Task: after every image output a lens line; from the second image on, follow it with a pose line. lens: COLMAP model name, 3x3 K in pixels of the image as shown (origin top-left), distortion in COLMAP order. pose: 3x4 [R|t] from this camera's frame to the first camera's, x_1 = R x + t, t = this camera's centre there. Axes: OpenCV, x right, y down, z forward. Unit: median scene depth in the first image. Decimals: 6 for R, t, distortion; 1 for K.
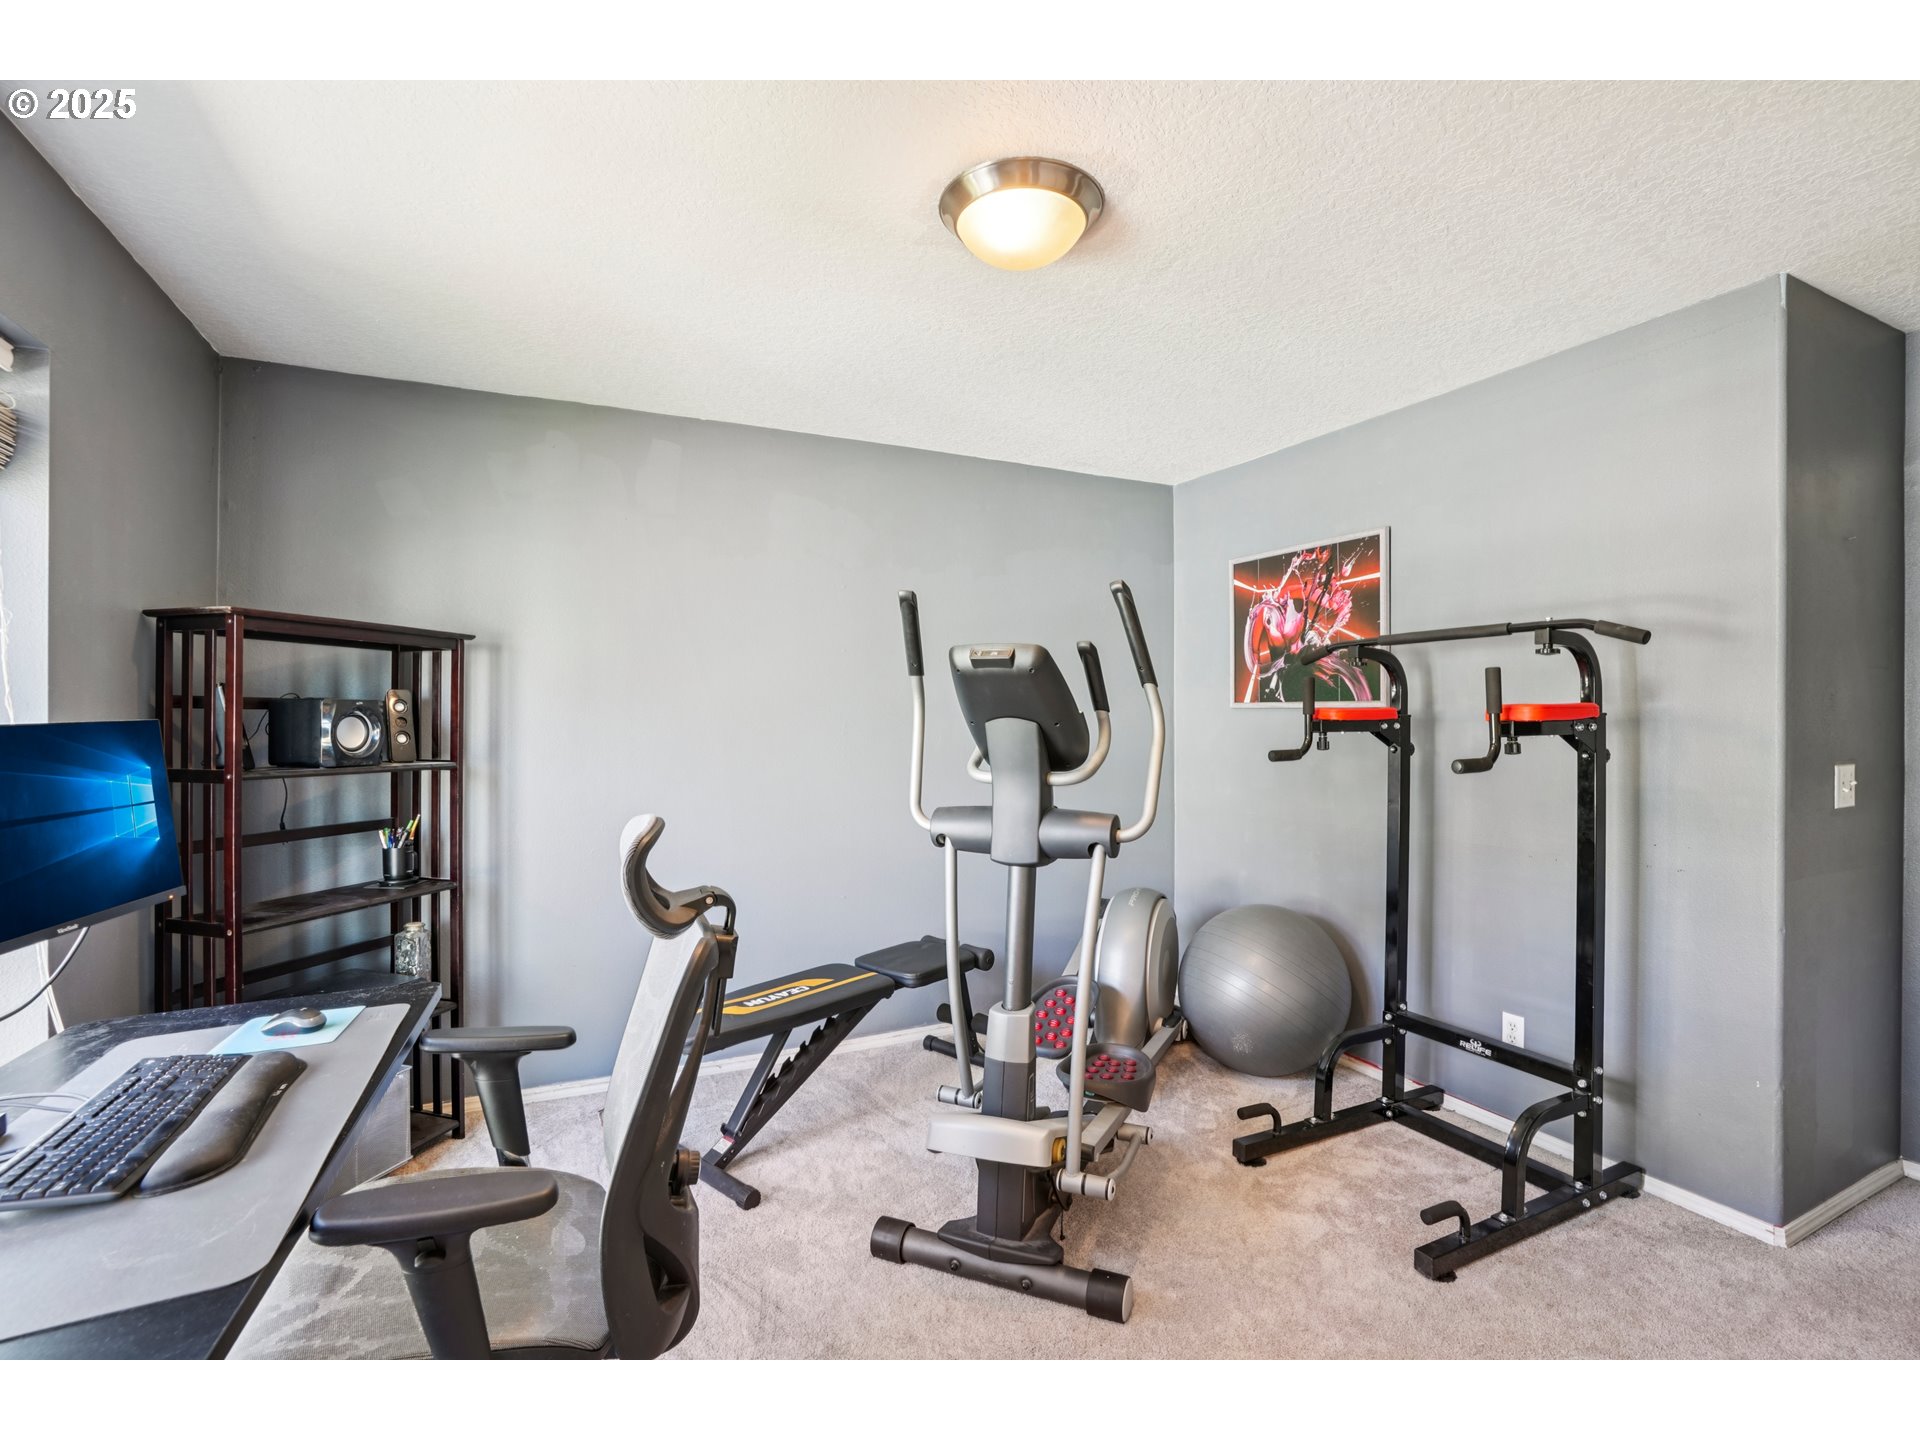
lens RADIAL K [[878.6, 0, 950.0], [0, 878.6, 713.5], [0, 0, 1]] dist [-0.083099, 0.028052]
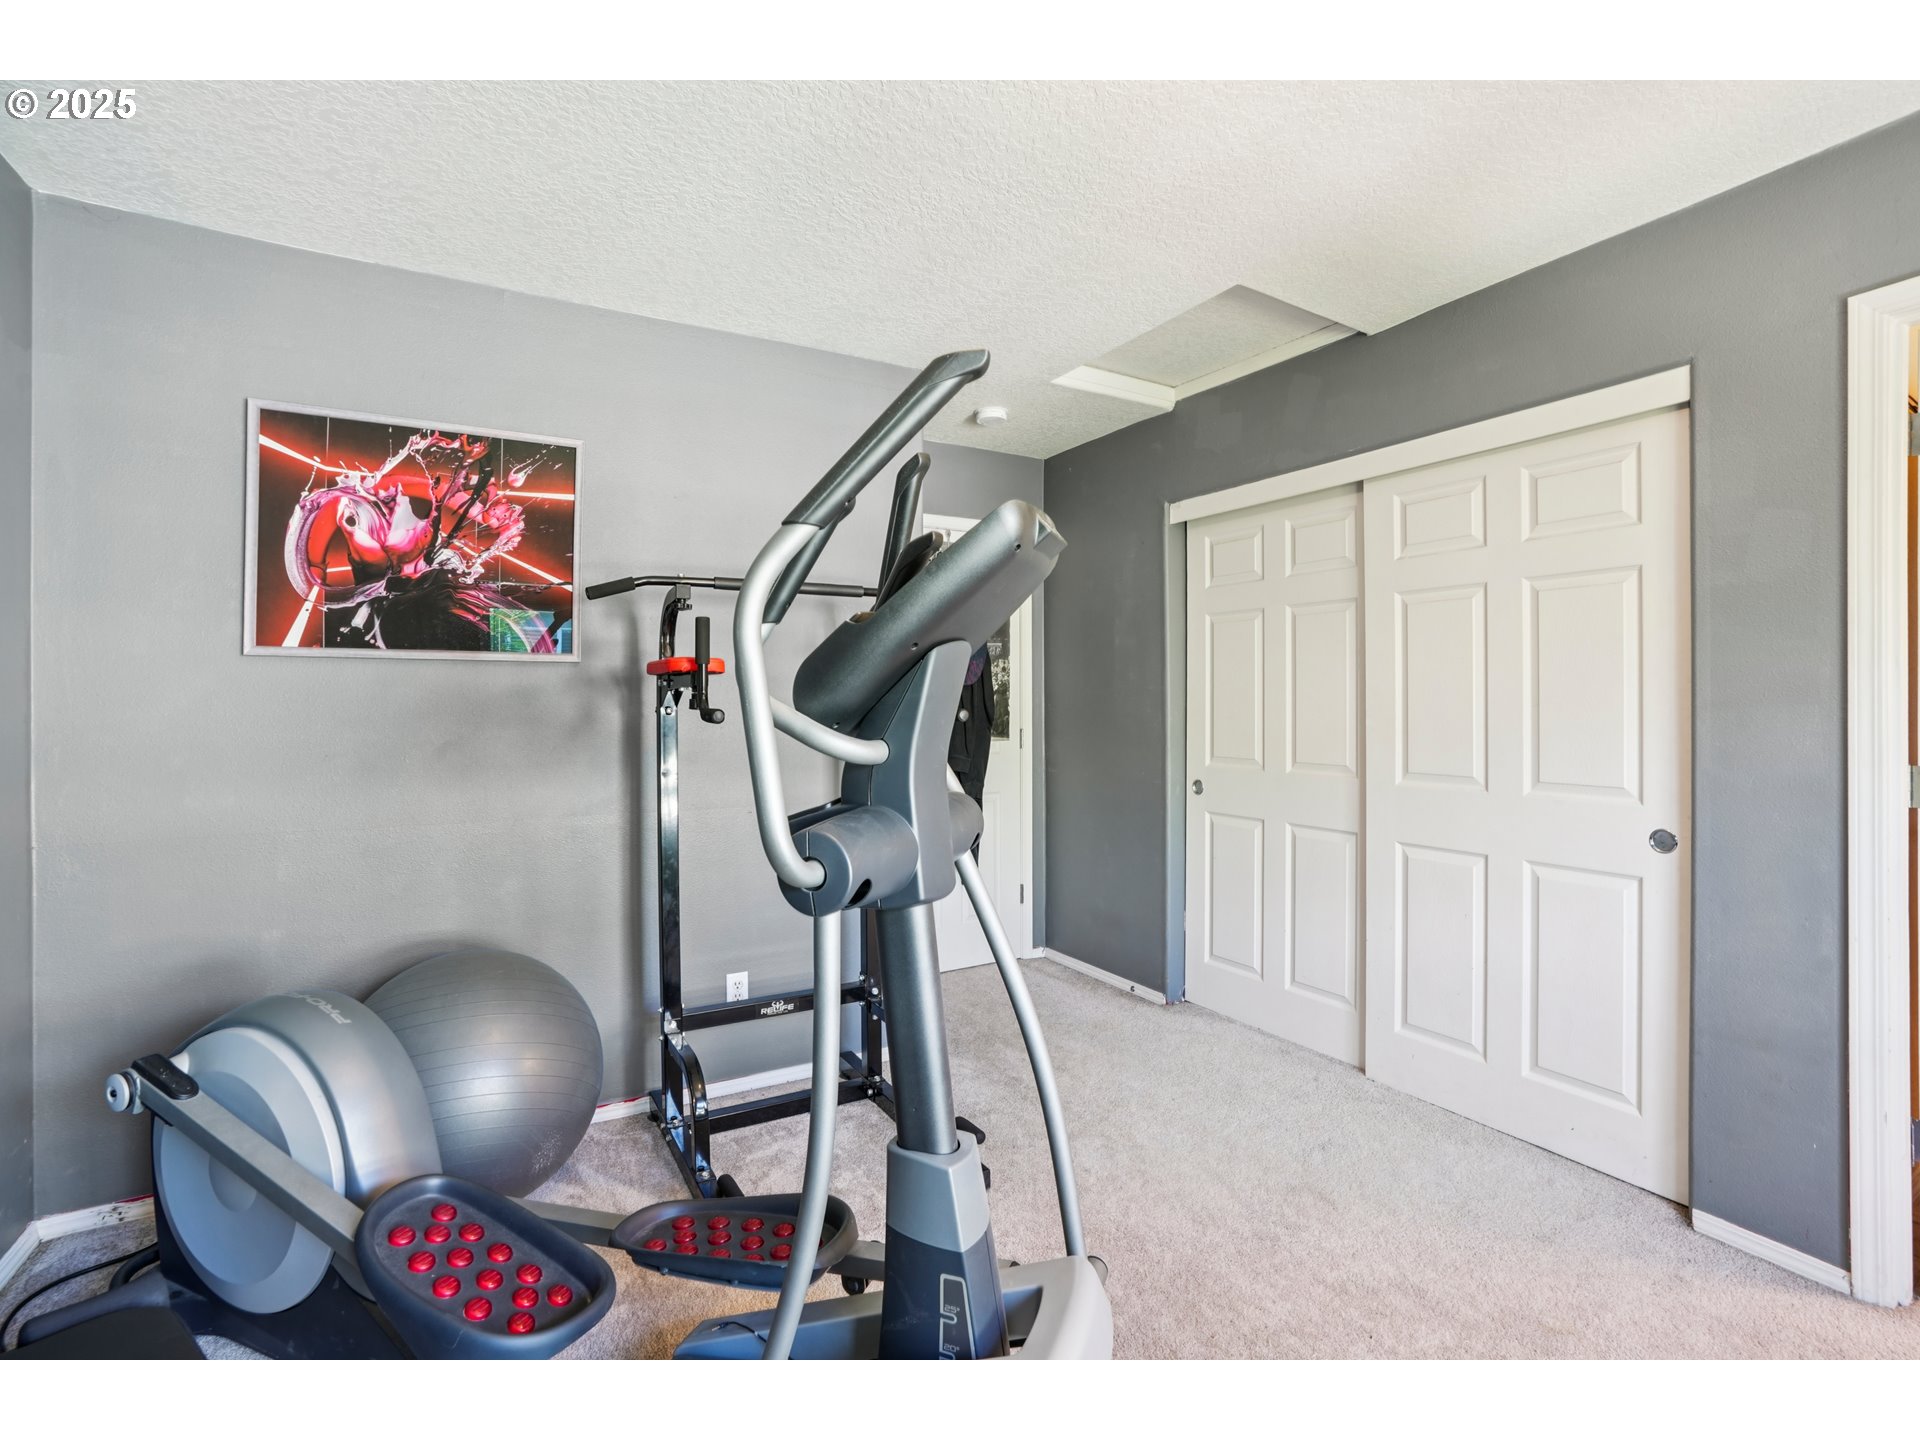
lens RADIAL K [[878.6, 0, 950.0], [0, 878.6, 713.5], [0, 0, 1]] dist [-0.083099, 0.028052]
pose [[-0.073637, -0.008543, 0.997249, -0.295969], [-0.007095, 0.999942, 0.008042, 0.028025], [-0.997260, -0.006483, -0.073693, 0.634722]]
